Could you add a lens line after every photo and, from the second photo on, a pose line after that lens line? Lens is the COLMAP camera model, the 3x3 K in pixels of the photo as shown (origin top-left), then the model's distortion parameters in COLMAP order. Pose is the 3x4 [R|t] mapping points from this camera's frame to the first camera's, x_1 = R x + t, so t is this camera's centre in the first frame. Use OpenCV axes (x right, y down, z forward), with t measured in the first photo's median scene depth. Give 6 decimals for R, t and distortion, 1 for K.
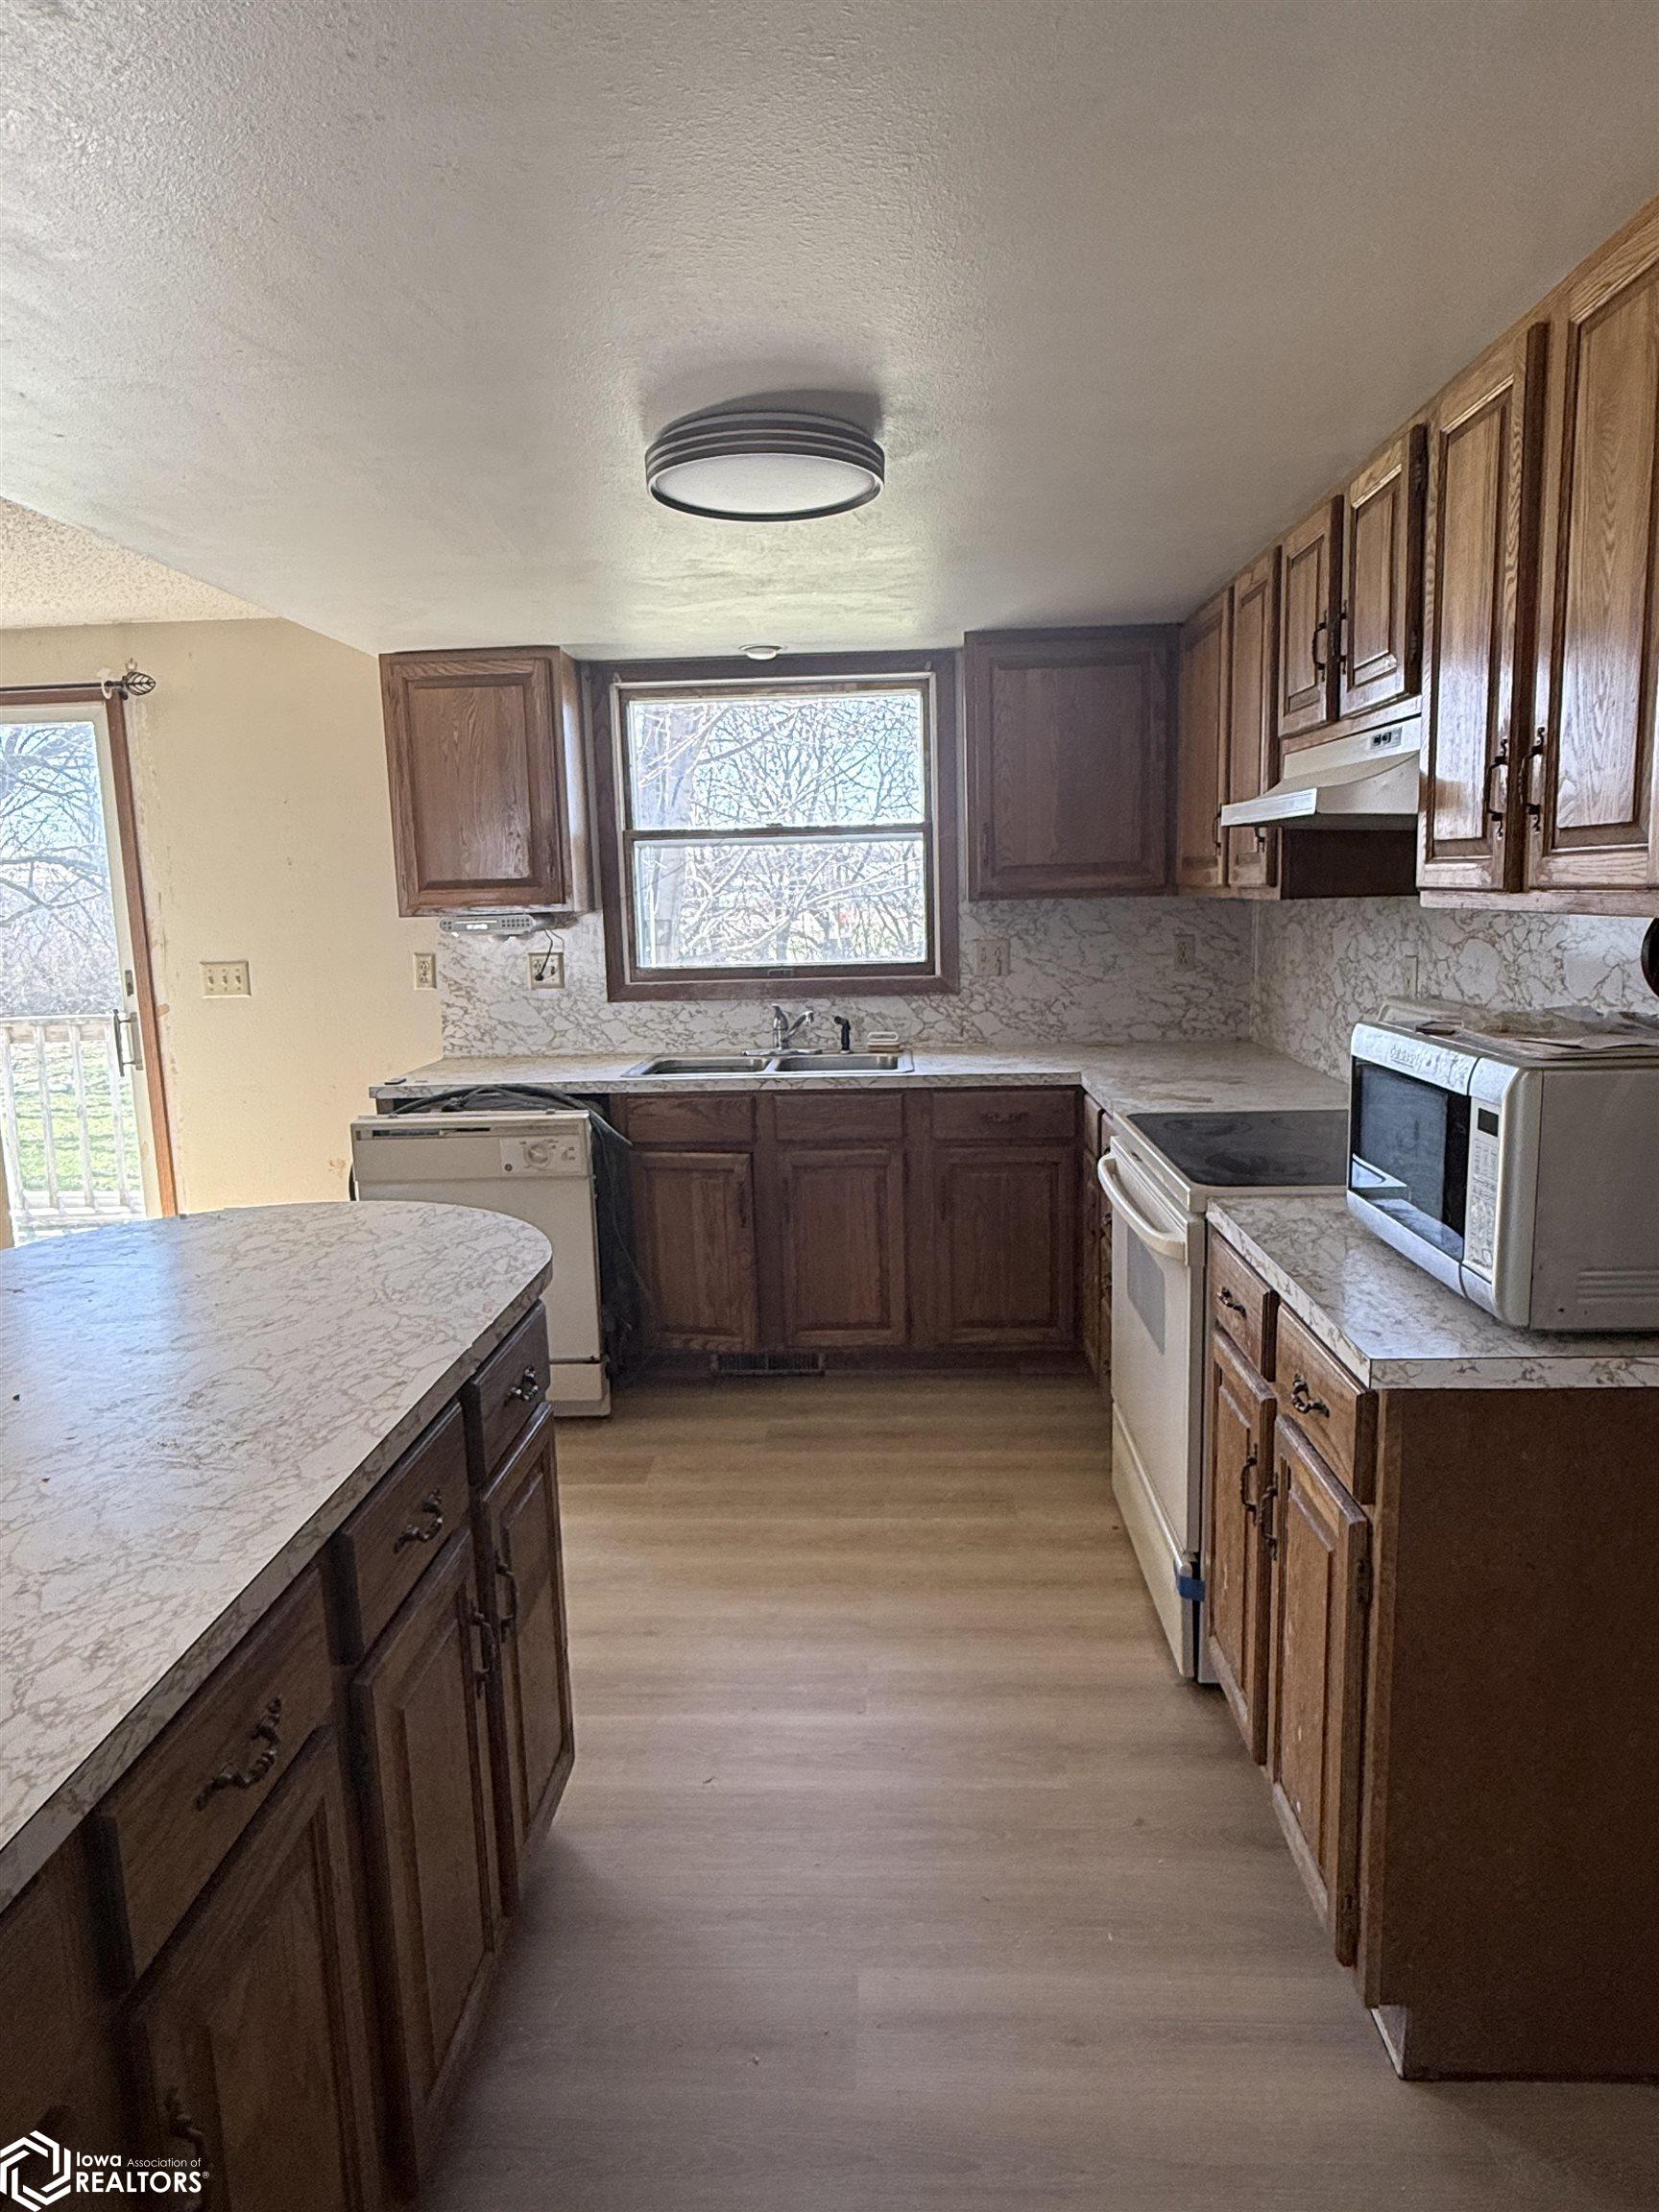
lens RADIAL K [[1337.9, 0, 832.5], [0, 1337.9, 1098.8], [0, 0, 1]] dist [-0.003117, 0.002991]
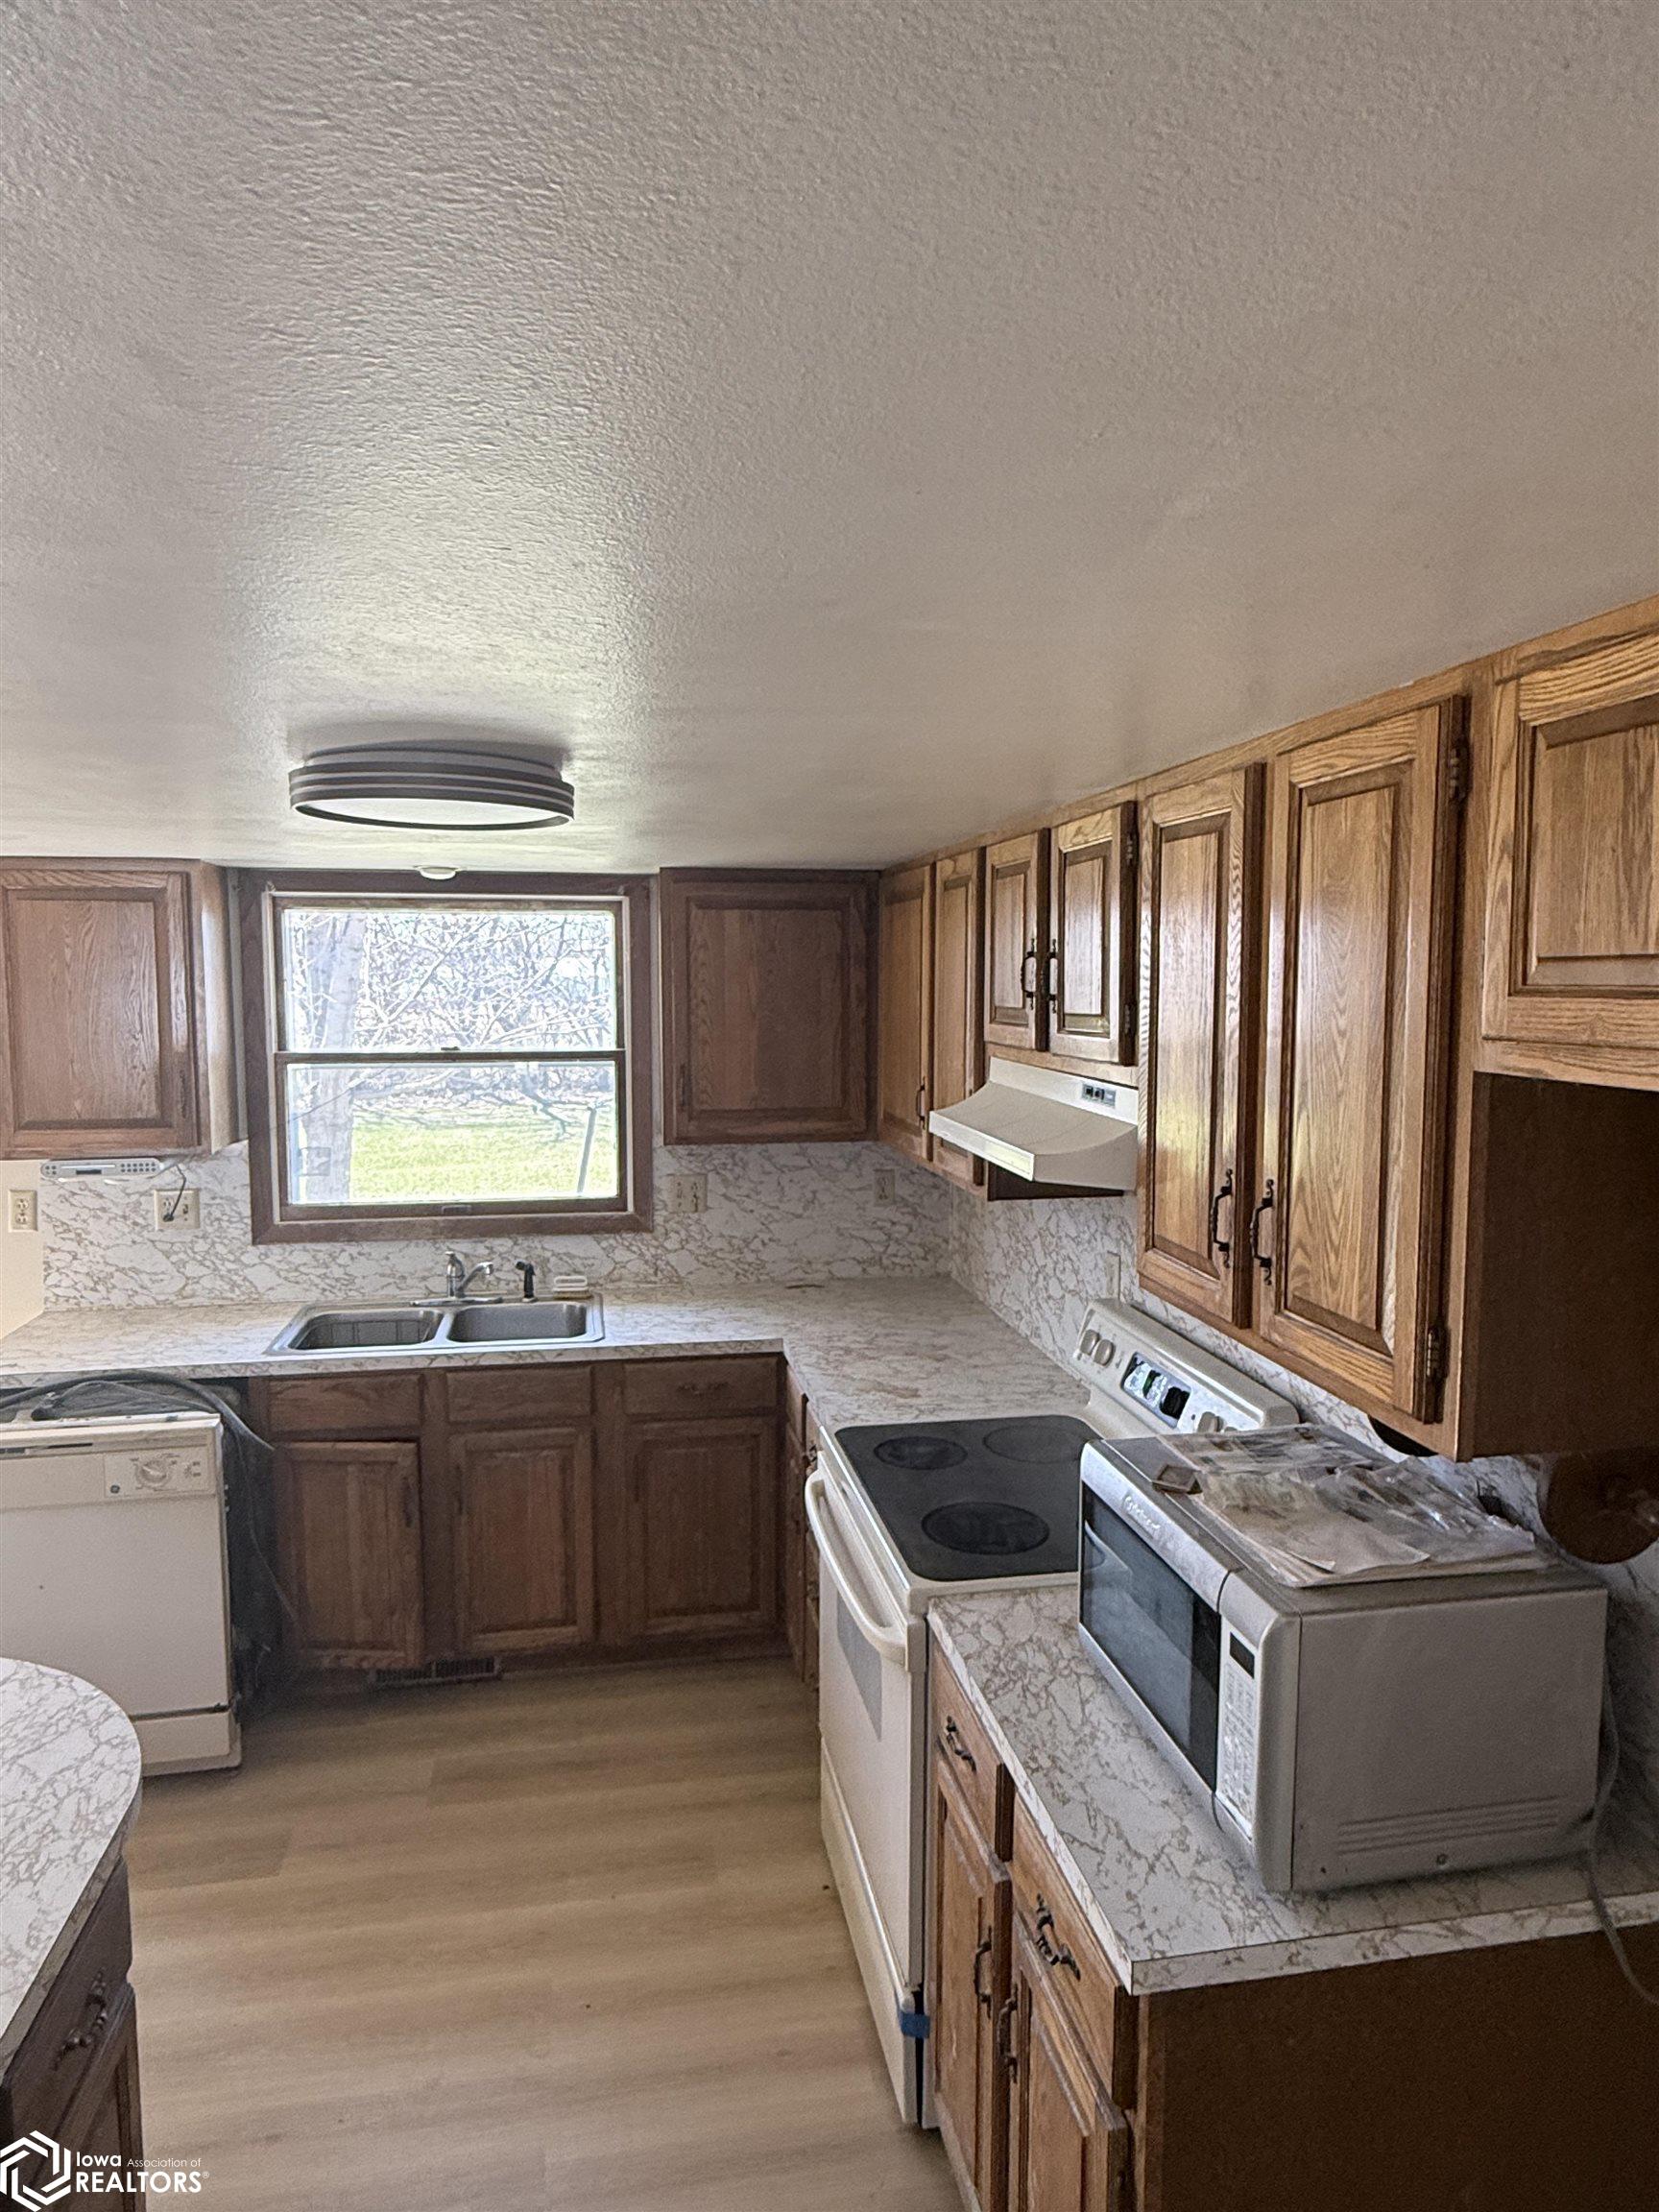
lens RADIAL K [[1337.9, 0, 827.4], [0, 1337.9, 1103.4], [0, 0, 1]] dist [-0.003117, 0.002991]
pose [[0.974461, 0.008286, 0.224405, 0.002953], [0.006690, 0.997804, -0.065893, -0.121808], [-0.224459, 0.065712, 0.972266, 0.062100]]
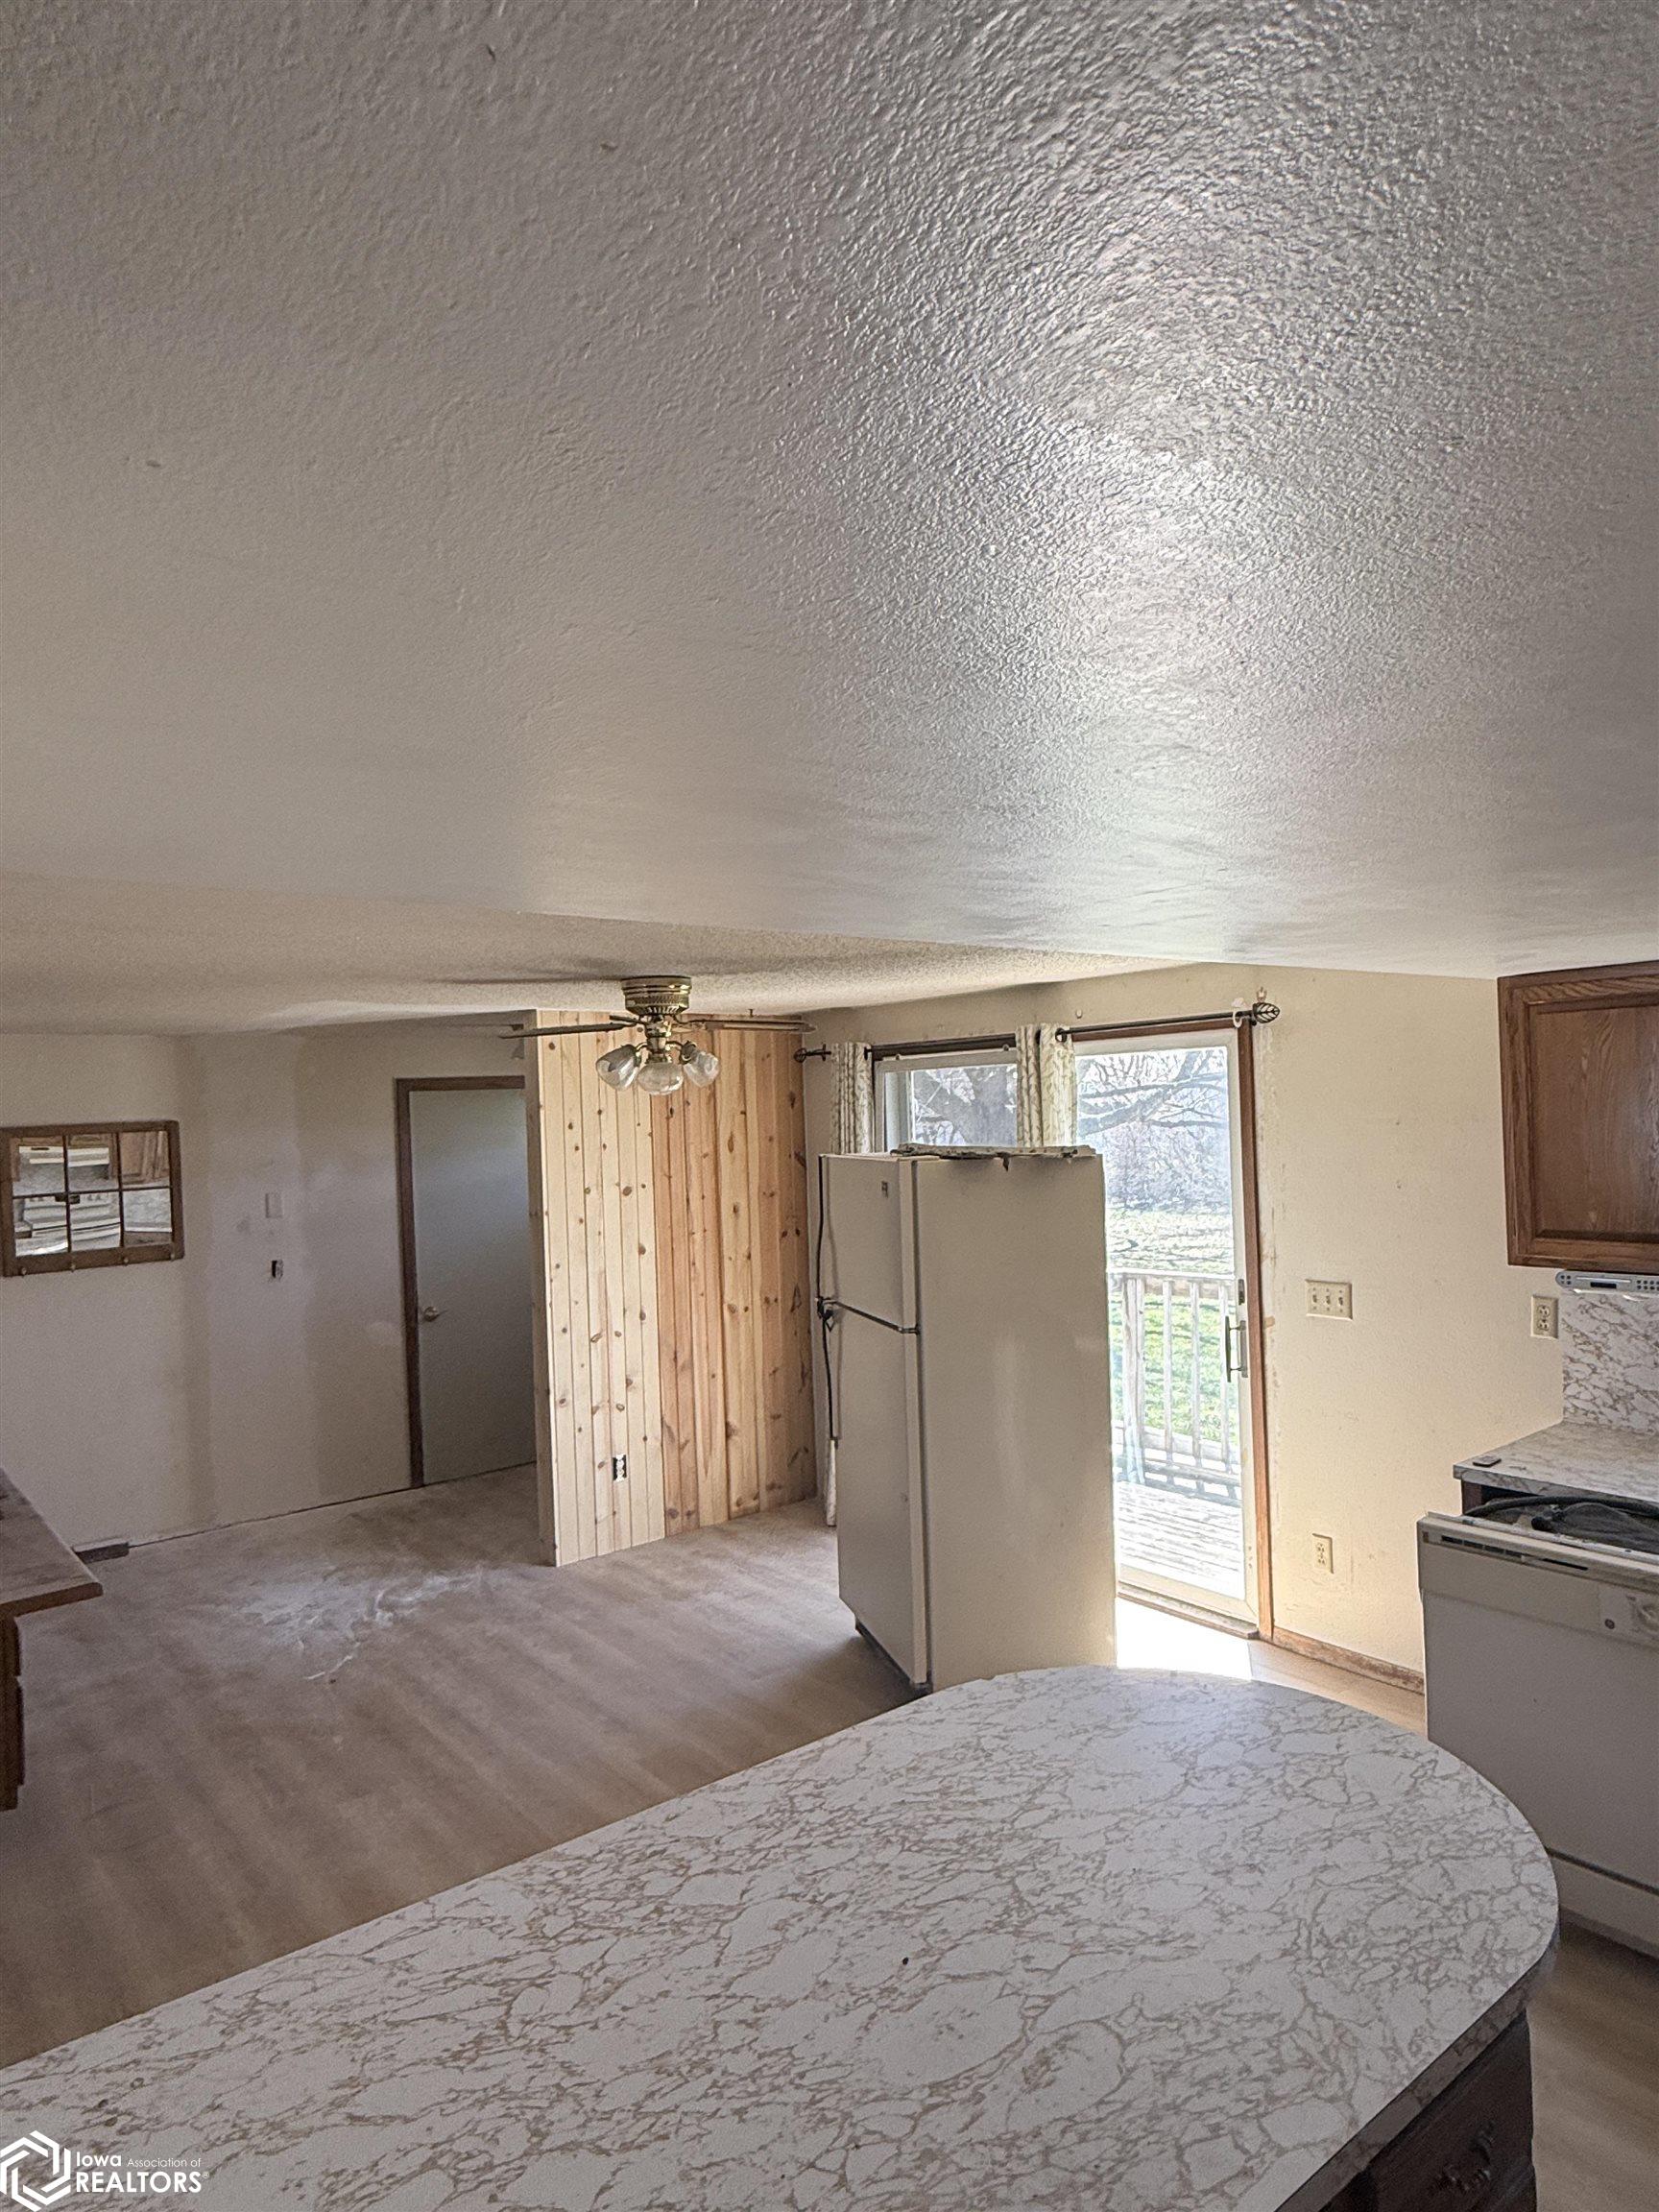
lens RADIAL K [[1337.9, 0, 833.9], [0, 1337.9, 1108.4], [0, 0, 1]] dist [-0.003117, 0.002991]
pose [[0.664086, 0.003084, -0.747650, 0.042626], [-0.099974, 0.991378, -0.084710, -0.128843], [0.740942, 0.131000, 0.658668, 0.083261]]
